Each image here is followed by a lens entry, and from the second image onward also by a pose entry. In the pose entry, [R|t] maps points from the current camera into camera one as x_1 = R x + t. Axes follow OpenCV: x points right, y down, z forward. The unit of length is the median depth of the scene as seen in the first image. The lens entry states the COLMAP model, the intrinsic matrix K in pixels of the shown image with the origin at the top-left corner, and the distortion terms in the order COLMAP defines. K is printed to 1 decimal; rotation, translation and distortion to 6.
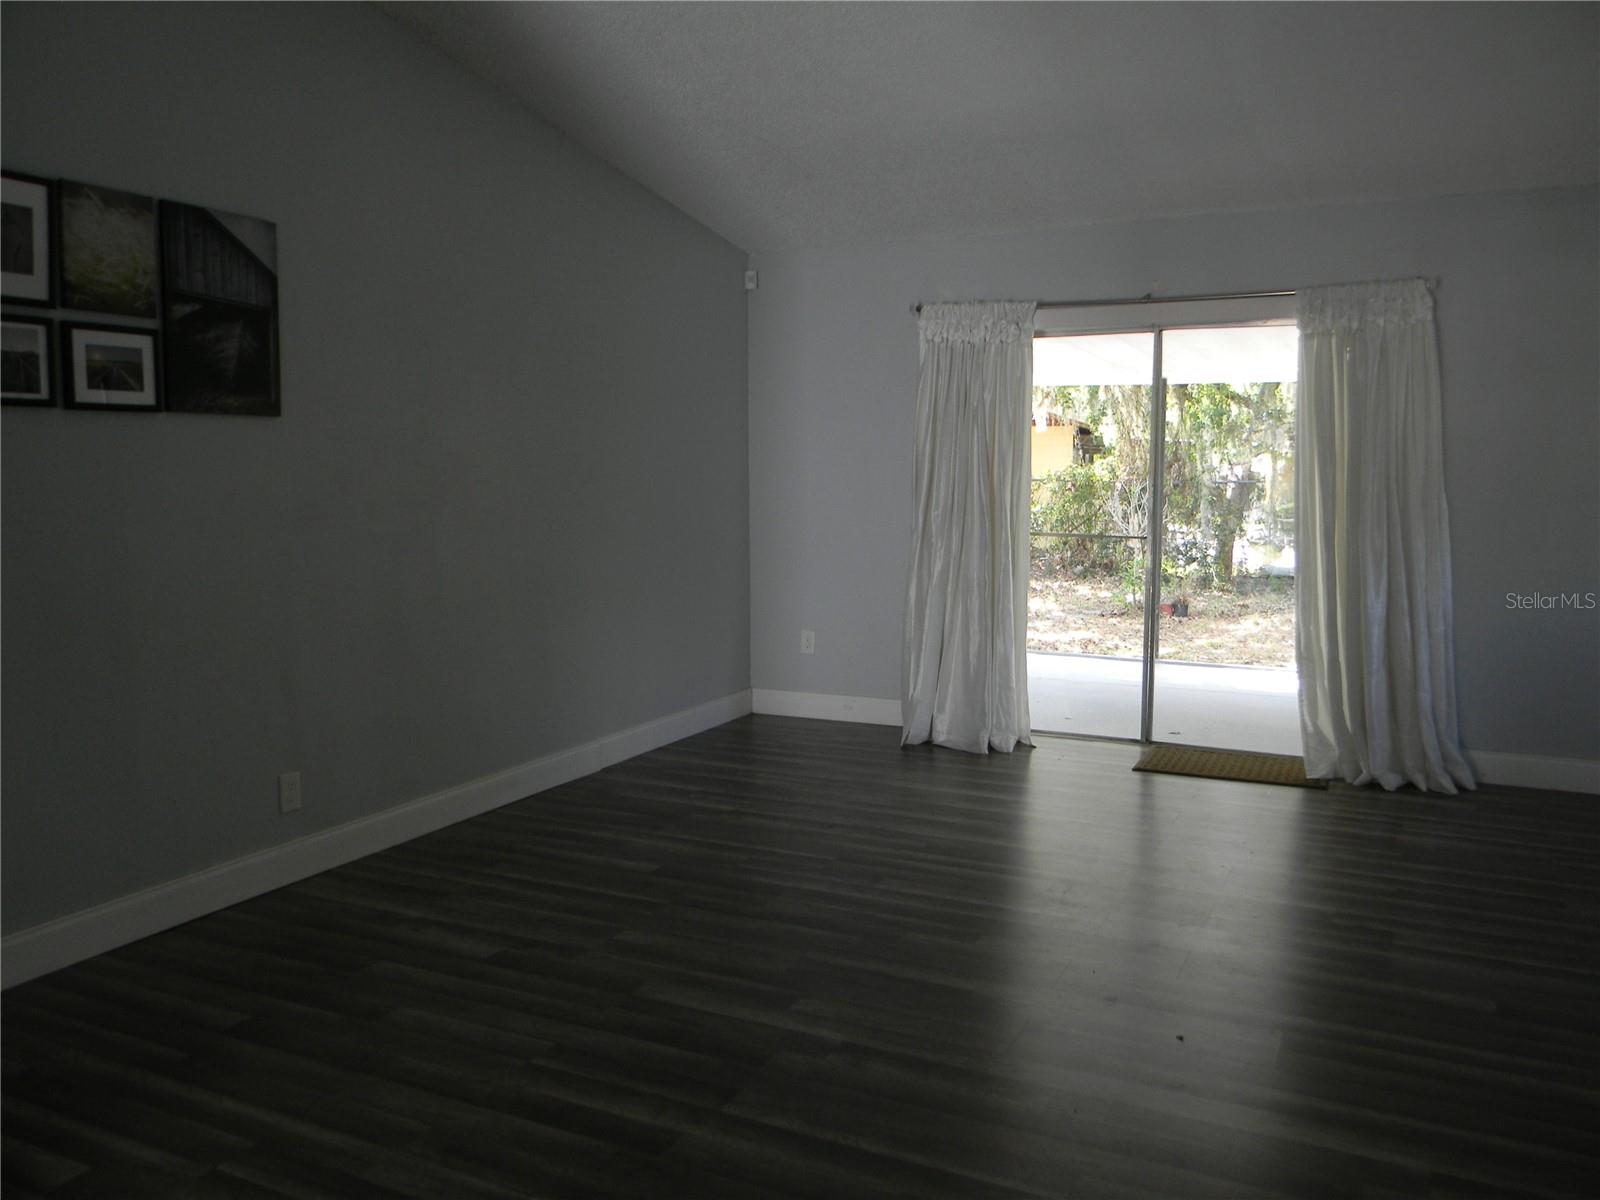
lens RADIAL K [[1292.7, 0, 790.9], [0, 1292.7, 591.8], [0, 0, 1]] dist [0.008555, -0.019054]
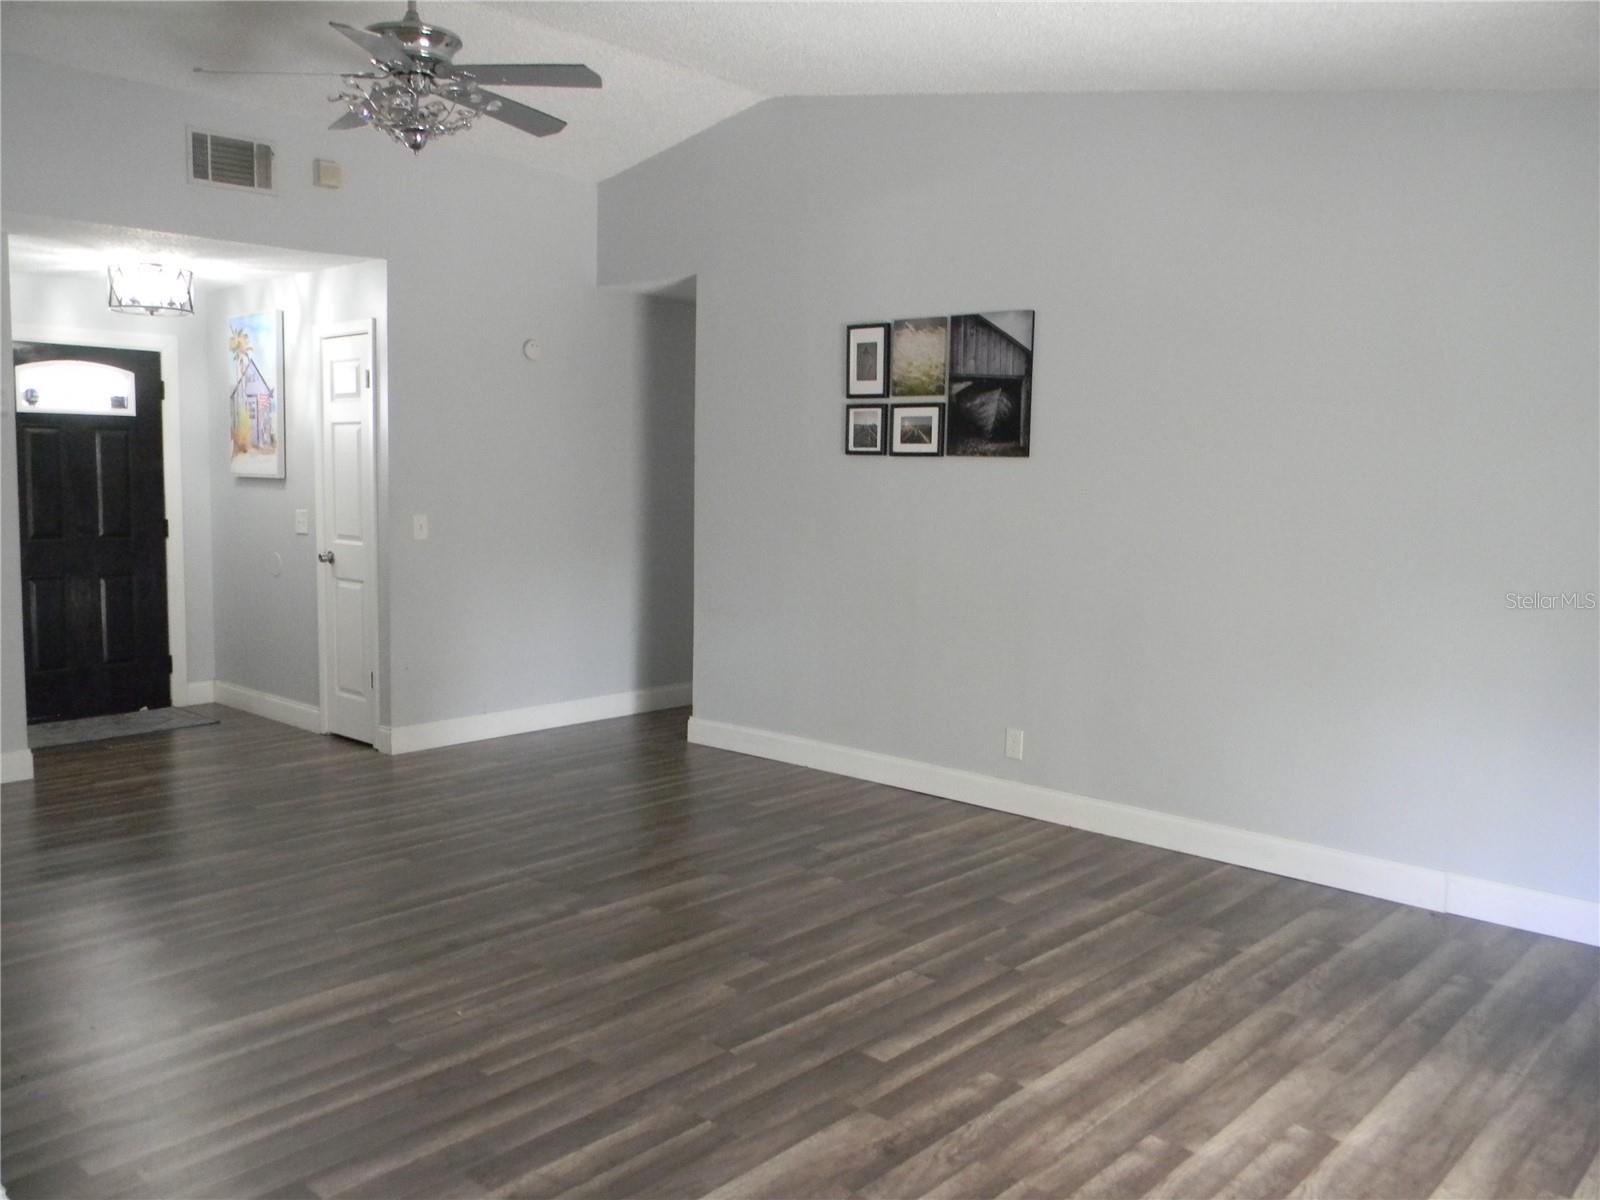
lens RADIAL K [[1292.7, 0, 789.6], [0, 1292.7, 600.6], [0, 0, 1]] dist [0.008555, -0.019054]
pose [[-0.274195, 0.093718, -0.957097, 0.822147], [-0.117309, 0.984548, 0.130013, -0.118230], [0.954492, 0.147925, -0.258964, 0.992025]]
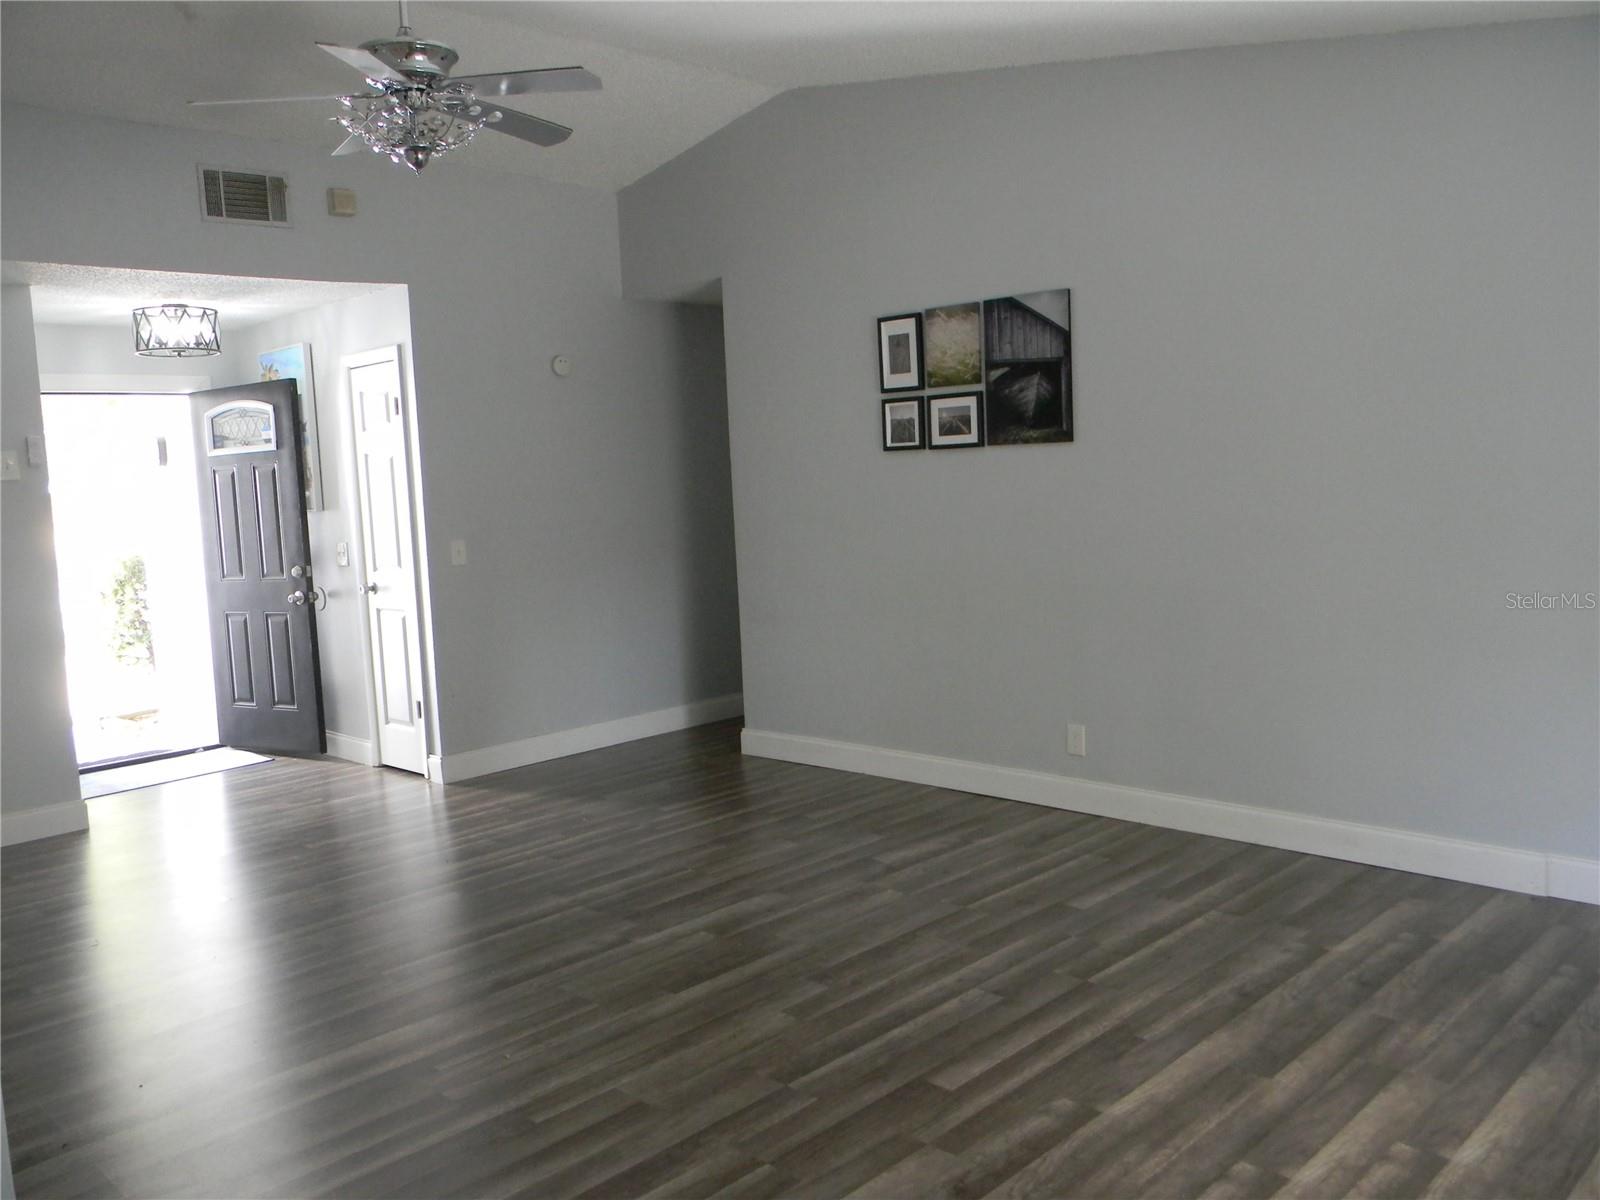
lens RADIAL K [[1292.7, 0, 792.6], [0, 1292.7, 594.7], [0, 0, 1]] dist [0.008555, -0.019054]
pose [[-0.310285, 0.106559, -0.944653, 0.784905], [-0.052213, 0.990288, 0.128857, -0.119402], [0.949209, 0.089305, -0.301707, 0.996174]]
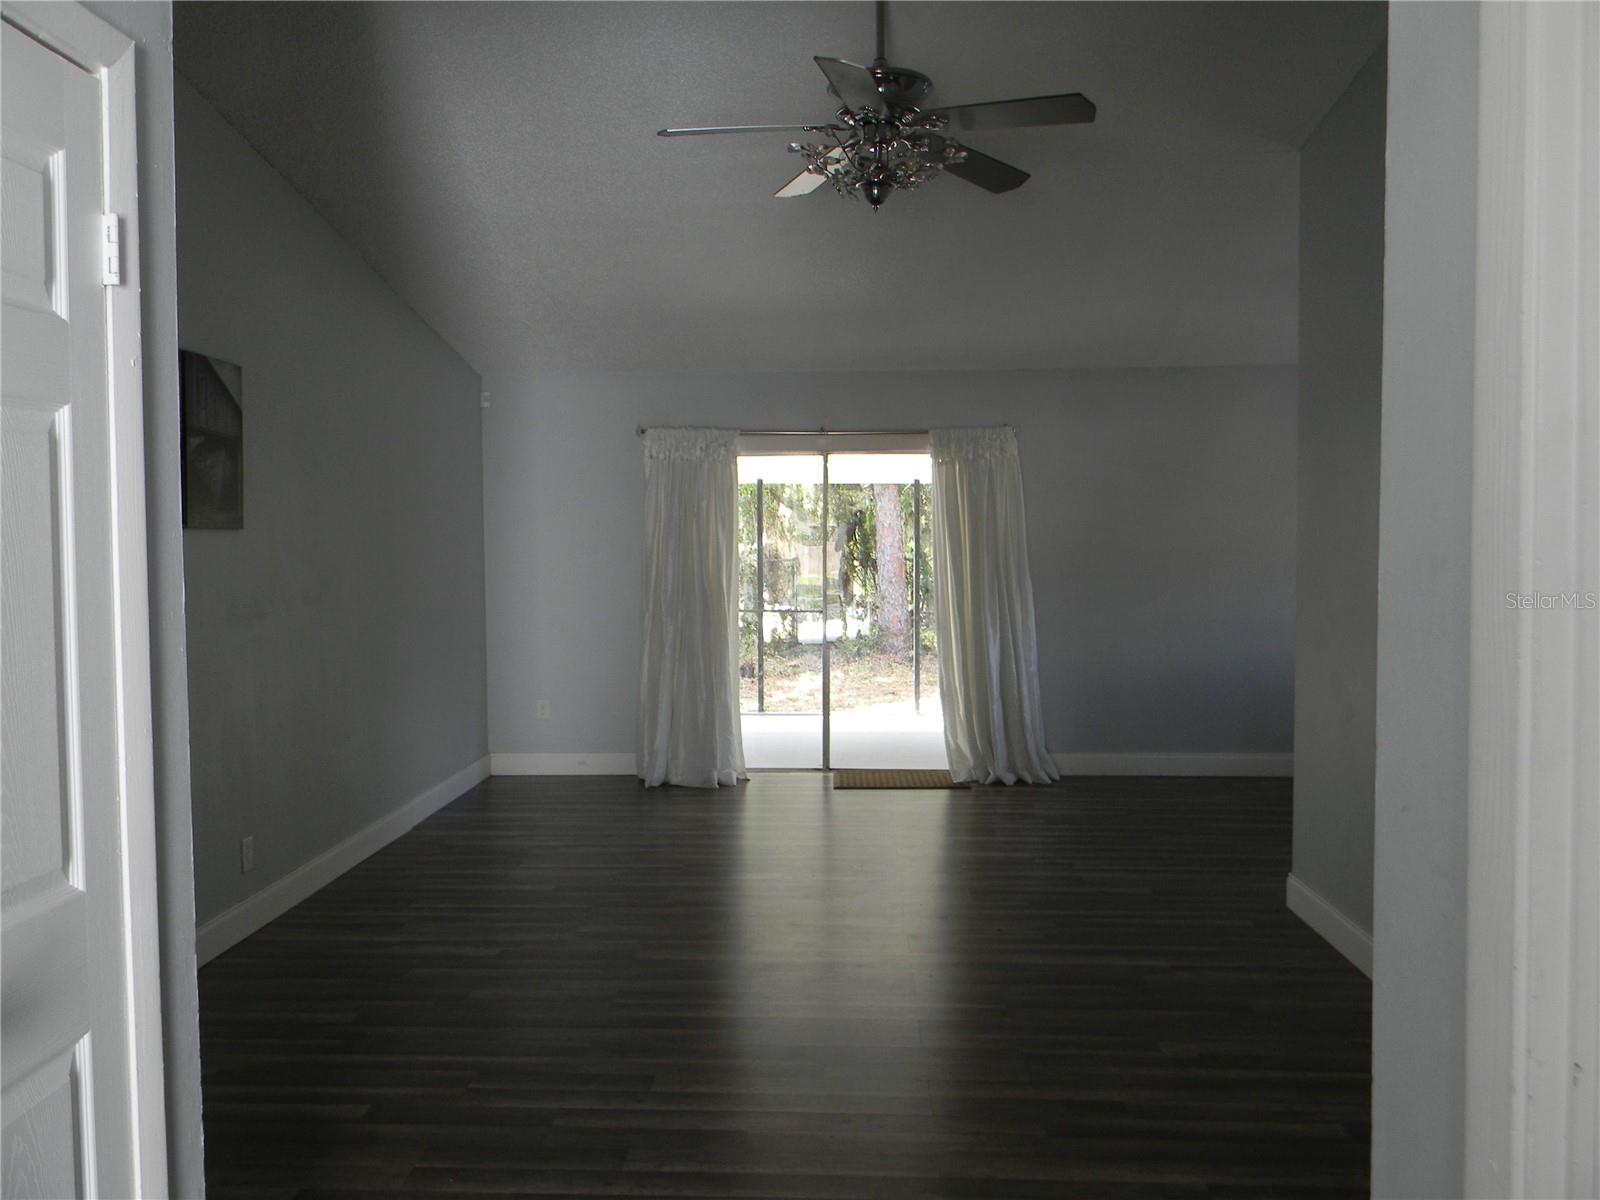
lens RADIAL K [[1292.7, 0, 805.5], [0, 1292.7, 597.9], [0, 0, 1]] dist [0.008555, -0.019054]
pose [[0.910708, -0.025011, 0.412294, -0.364197], [0.047192, 0.997929, -0.043705, 0.001022], [-0.410347, 0.059259, 0.910002, -0.234206]]
